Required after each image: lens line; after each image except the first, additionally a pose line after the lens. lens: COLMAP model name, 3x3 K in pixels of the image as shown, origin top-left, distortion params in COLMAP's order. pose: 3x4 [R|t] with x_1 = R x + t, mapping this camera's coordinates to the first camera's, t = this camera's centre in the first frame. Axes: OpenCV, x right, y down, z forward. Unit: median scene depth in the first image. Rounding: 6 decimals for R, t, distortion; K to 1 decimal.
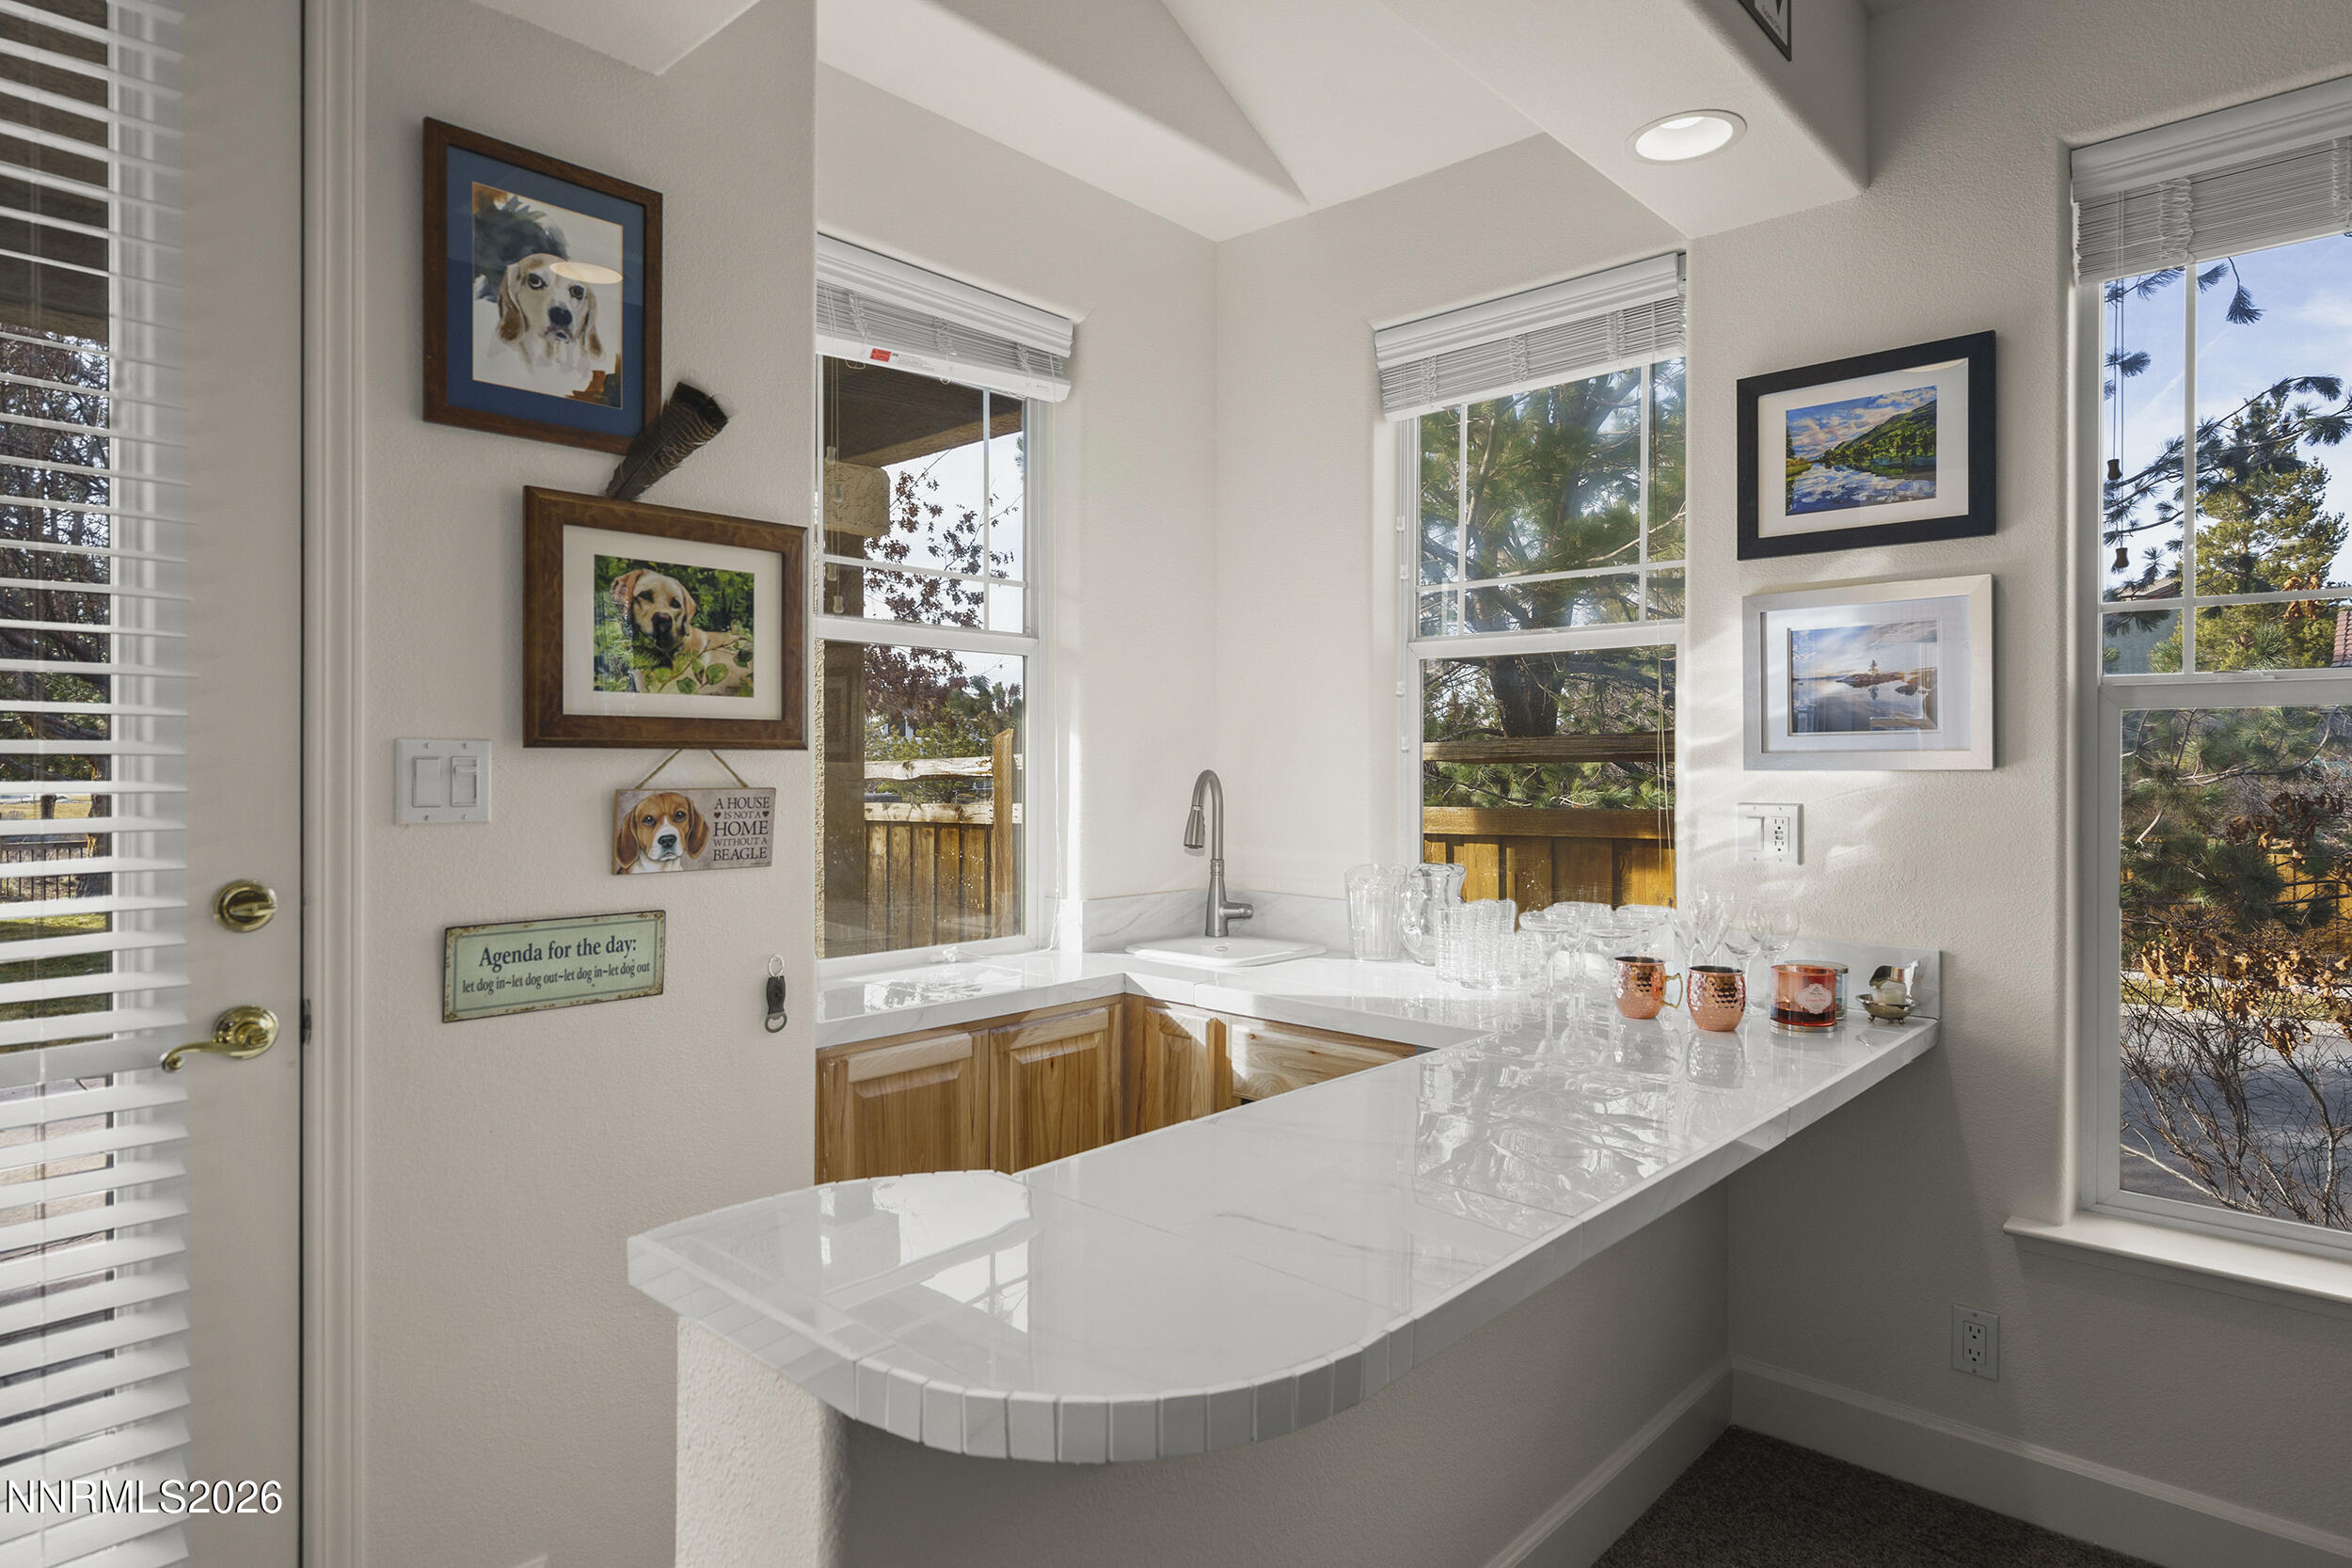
lens RADIAL K [[1305.3, 0, 1179.9], [0, 1305.3, 771.1], [0, 0, 1]] dist [0.006266, 0.000835]
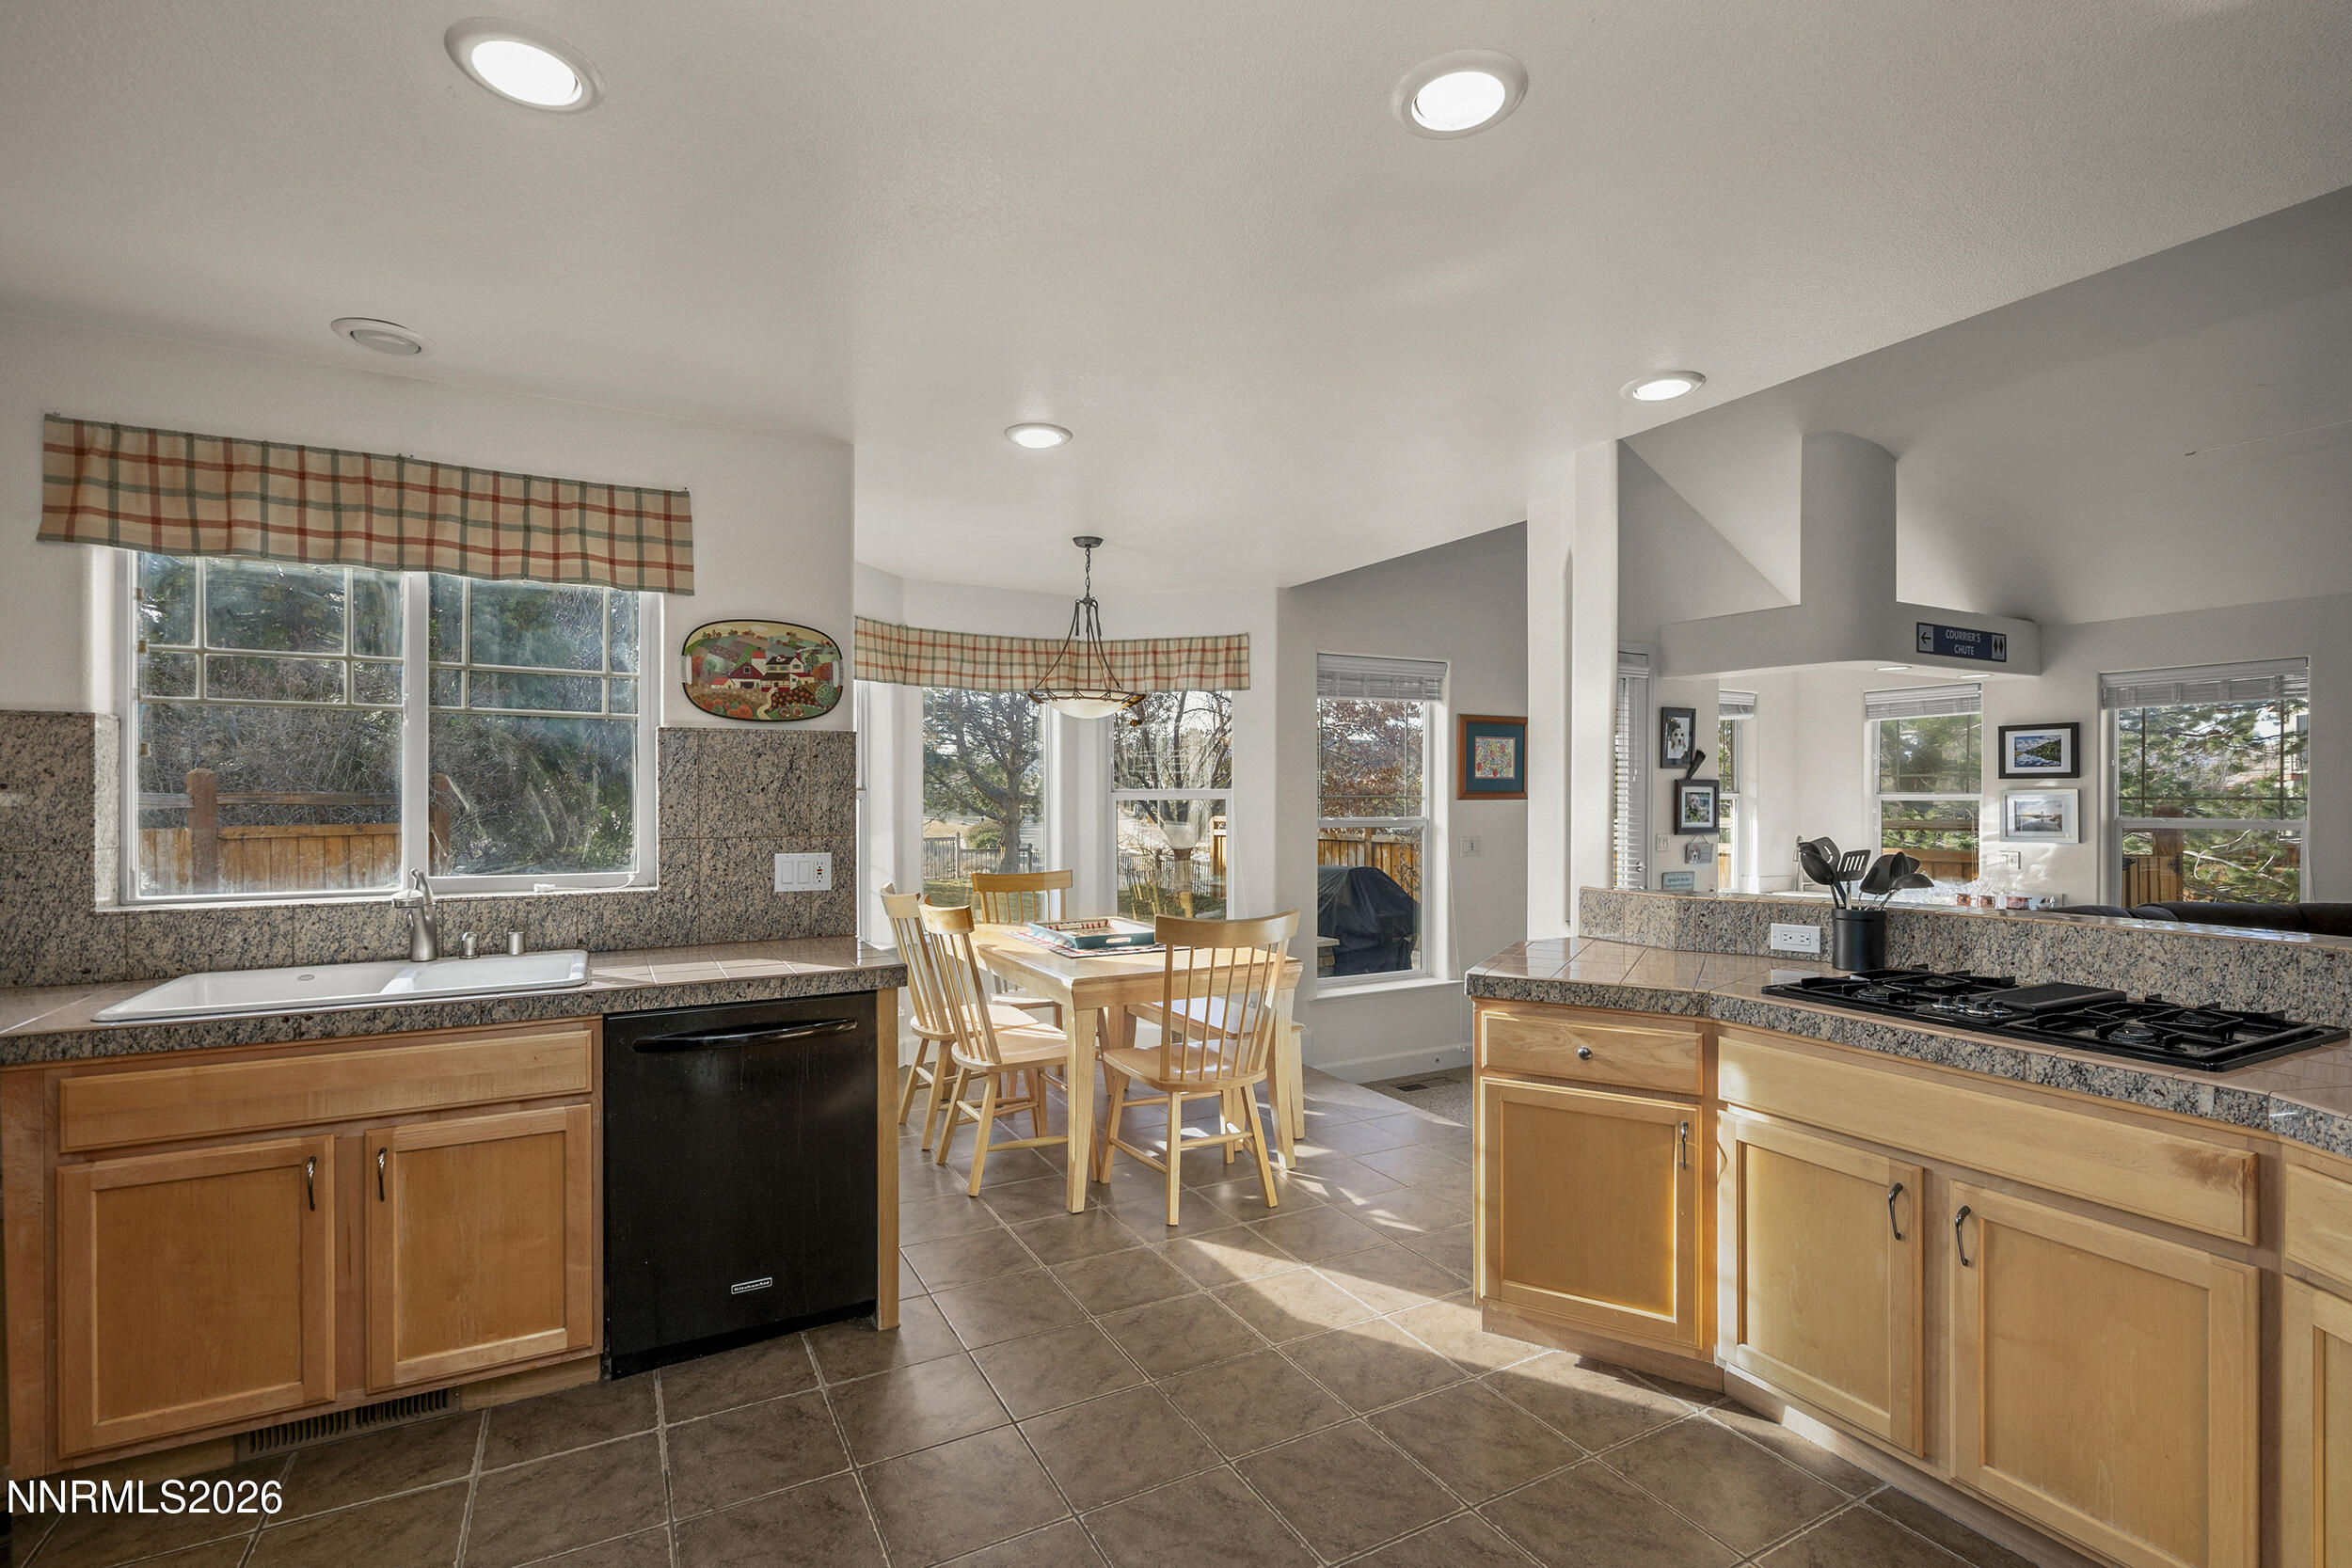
lens RADIAL K [[1070.3, 0, 1171.0], [0, 1070.3, 790.6], [0, 0, 1]] dist [-0.003341, -0.000579]
pose [[0.943876, 0.001693, -0.330297, -0.741472], [-0.005894, 0.999914, -0.011717, -0.095779], [0.330249, 0.013006, 0.943804, -2.518866]]
